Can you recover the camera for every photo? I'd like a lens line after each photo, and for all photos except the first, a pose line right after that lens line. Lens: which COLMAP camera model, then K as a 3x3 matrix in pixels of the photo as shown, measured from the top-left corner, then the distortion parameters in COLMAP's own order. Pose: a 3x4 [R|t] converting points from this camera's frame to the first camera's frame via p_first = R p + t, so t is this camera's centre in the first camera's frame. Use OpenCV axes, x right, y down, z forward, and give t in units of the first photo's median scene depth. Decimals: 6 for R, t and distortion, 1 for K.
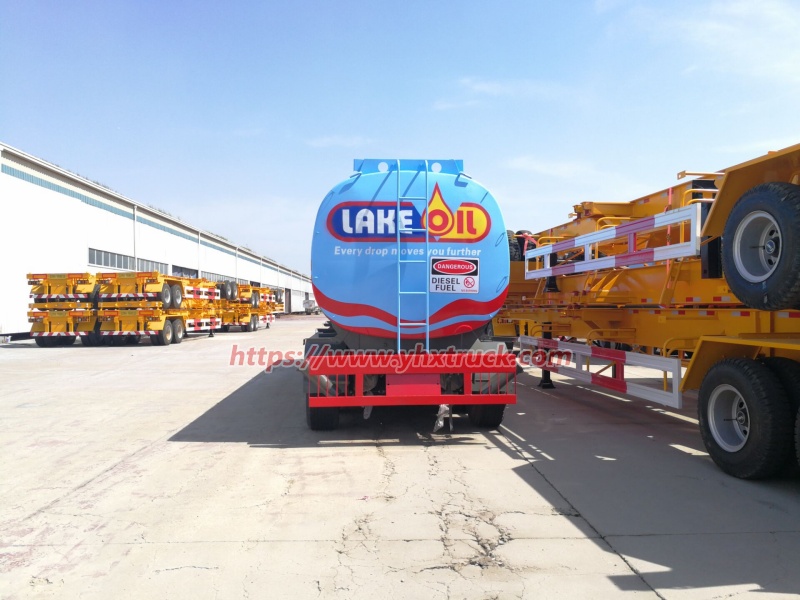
lens RADIAL K [[621.7, 0, 400.0], [0, 621.7, 300.0], [0, 0, 1]] dist [0.005145, -0.009047]
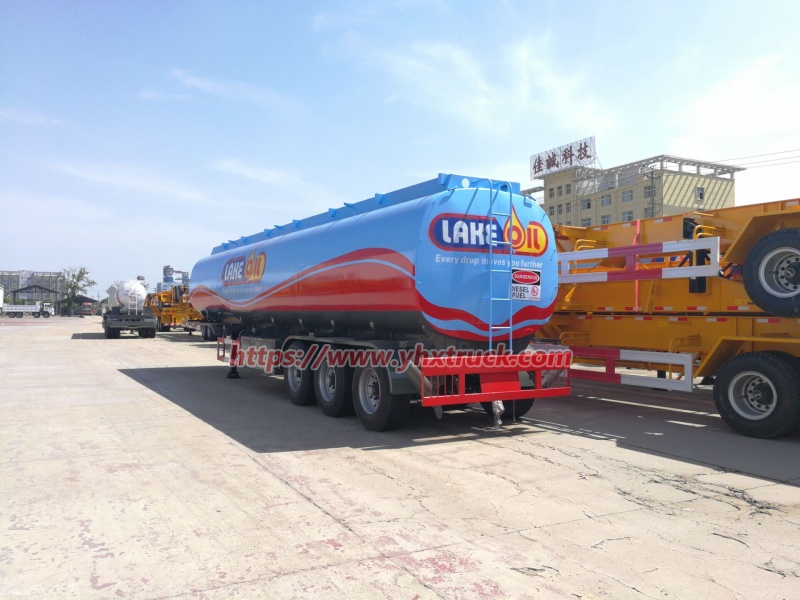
lens RADIAL K [[621.7, 0, 400.0], [0, 621.7, 300.0], [0, 0, 1]] dist [0.005145, -0.009047]
pose [[0.907893, 0.018222, 0.418805, -0.602347], [-0.015443, 0.999830, -0.010025, 0.003573], [-0.418917, 0.002634, 0.908021, 0.063778]]
